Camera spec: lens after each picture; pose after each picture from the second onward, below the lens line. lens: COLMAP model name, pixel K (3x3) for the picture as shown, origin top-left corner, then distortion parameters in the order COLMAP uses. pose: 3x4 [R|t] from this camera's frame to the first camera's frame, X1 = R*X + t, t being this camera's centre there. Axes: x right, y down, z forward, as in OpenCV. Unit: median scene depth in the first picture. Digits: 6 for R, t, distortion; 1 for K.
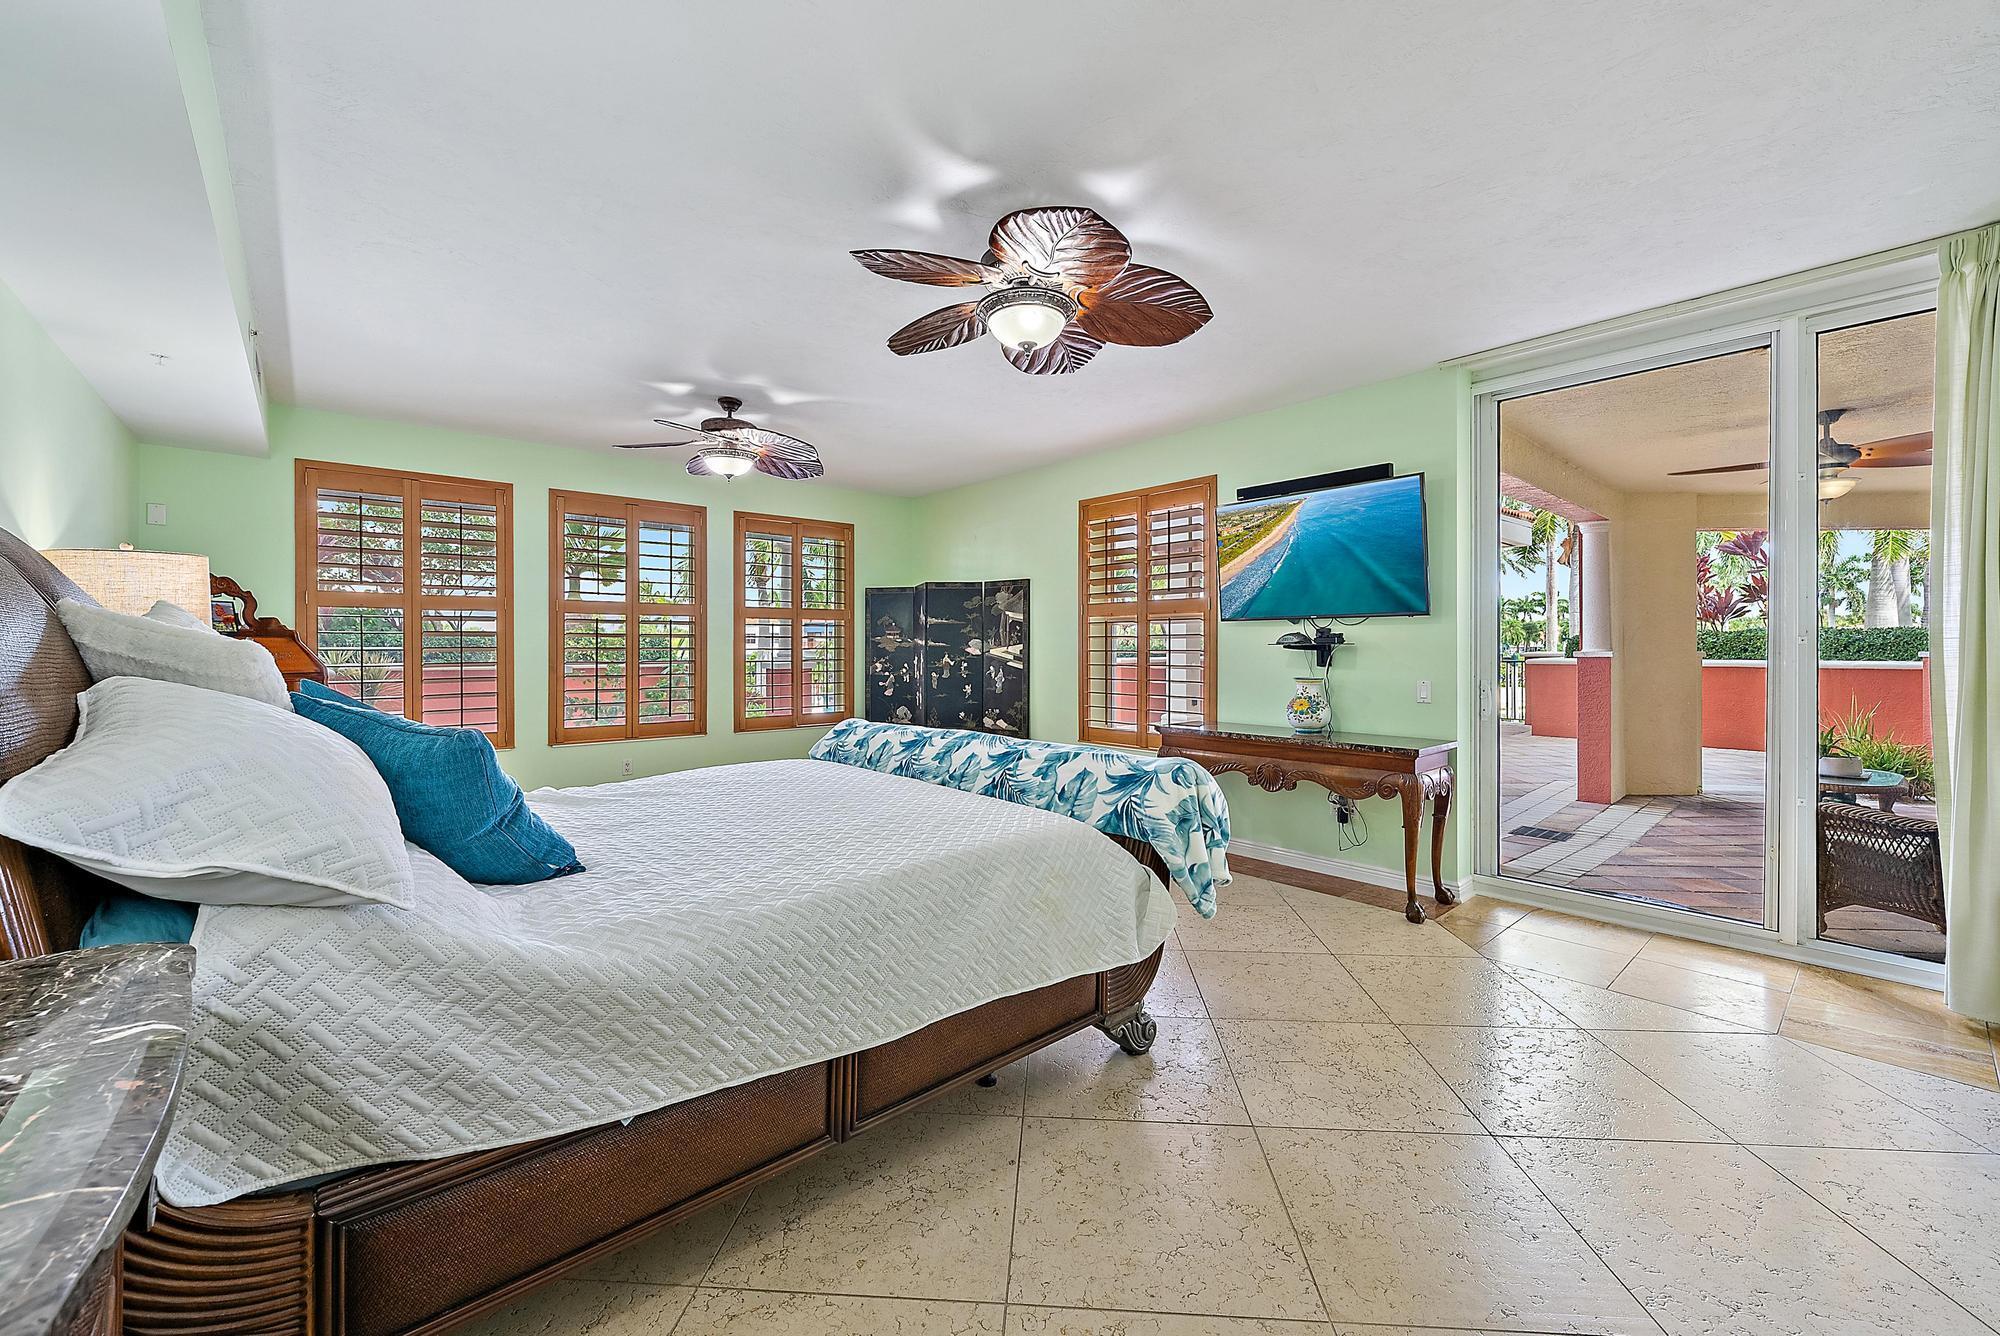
lens RADIAL K [[795.2, 0, 1013.7], [0, 795.2, 654.1], [0, 0, 1]] dist [-0.001317, 0.000594]
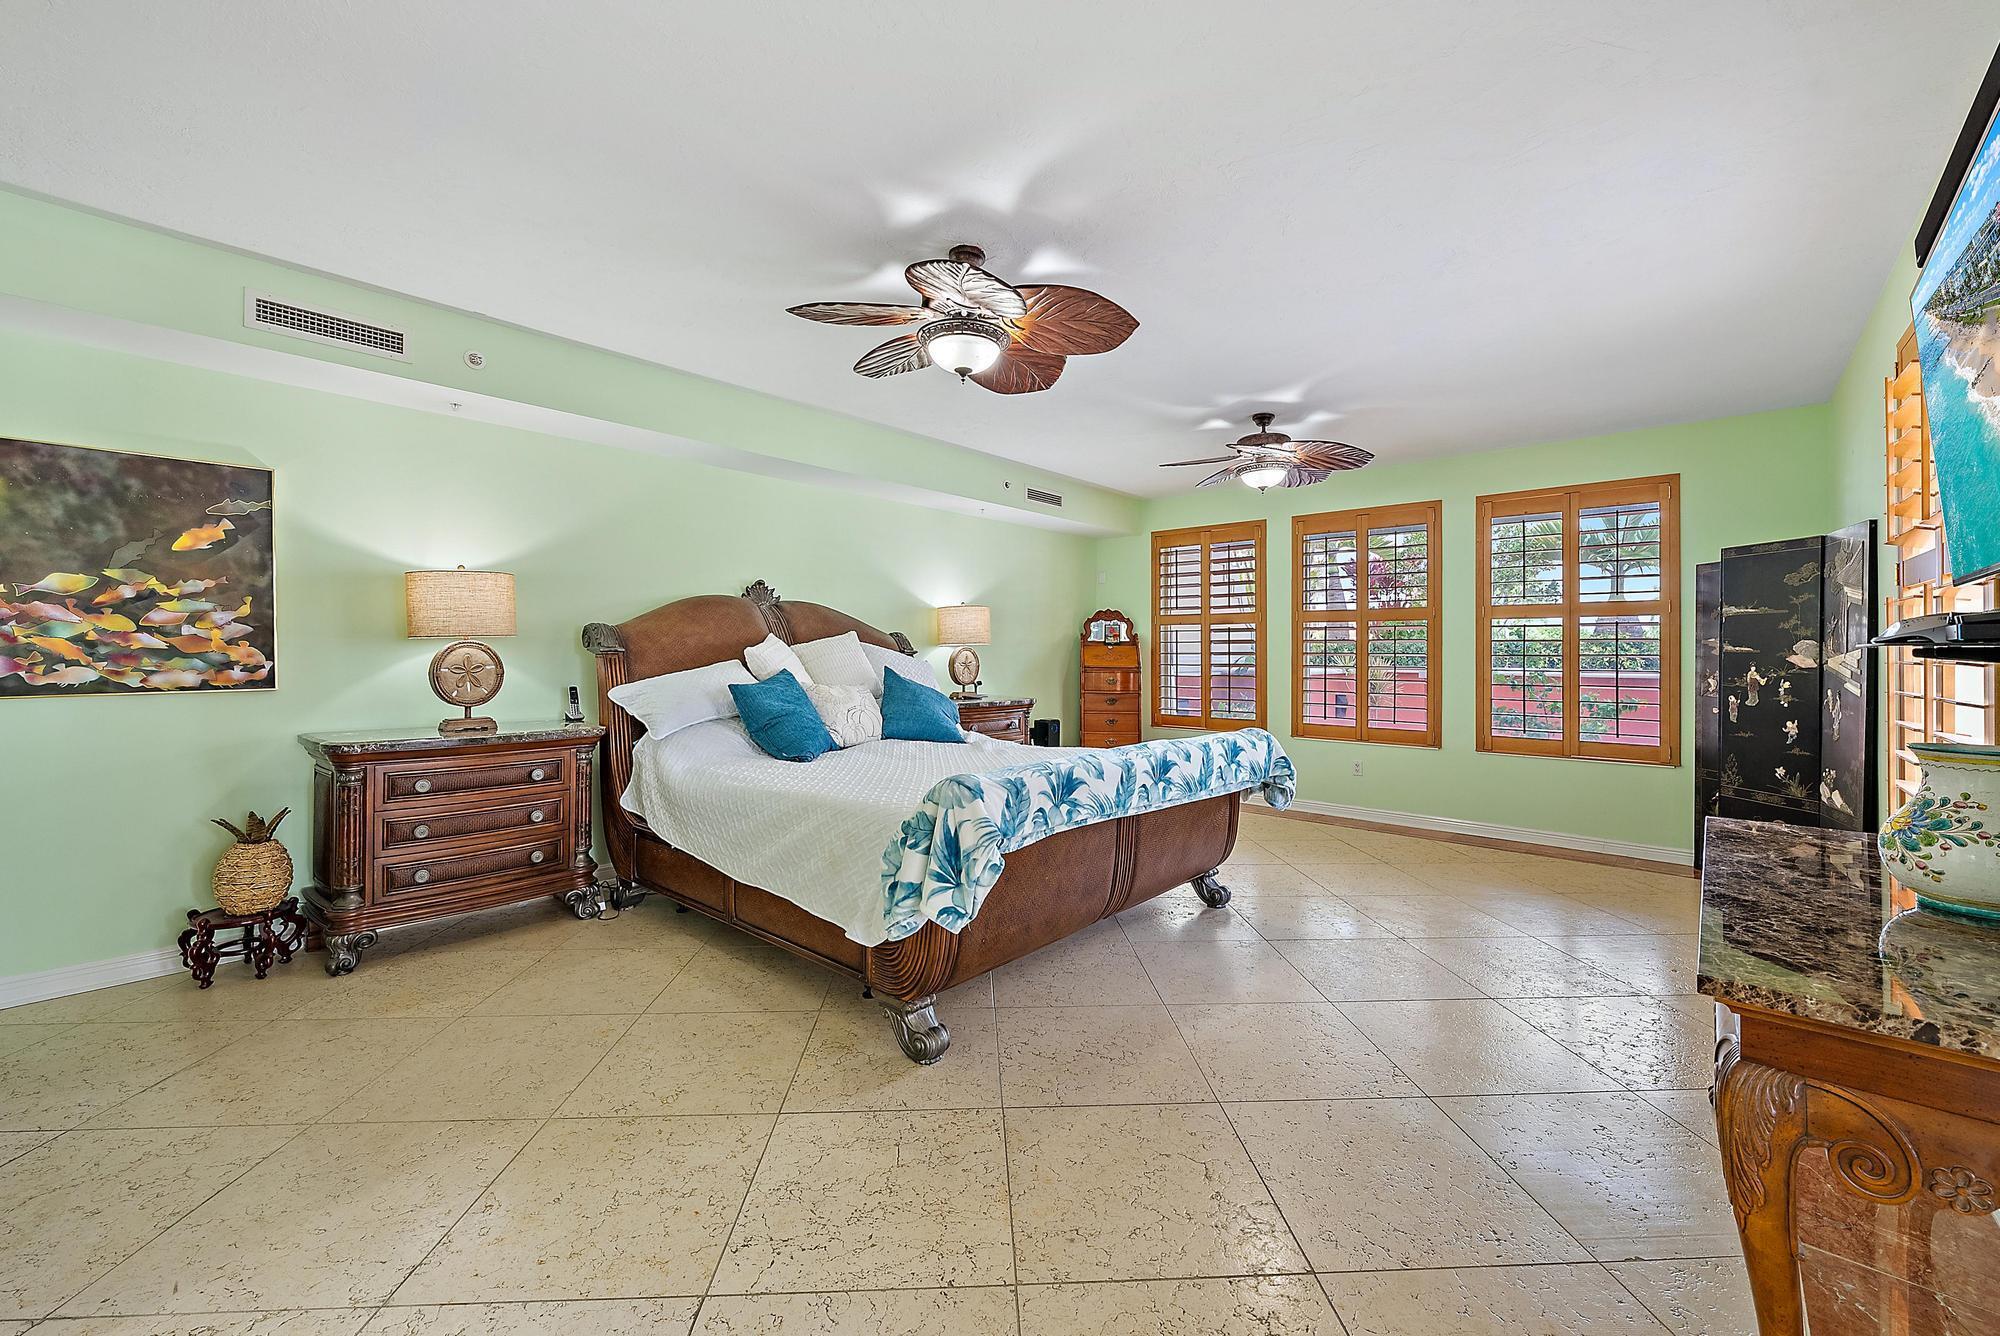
lens RADIAL K [[795.2, 0, 1013.5], [0, 795.2, 654.7], [0, 0, 1]] dist [-0.001317, 0.000594]
pose [[0.111861, 0.004532, -0.993714, 0.470273], [-0.012854, 0.999913, 0.003114, -0.003158], [0.993641, 0.012425, 0.111909, 0.408298]]
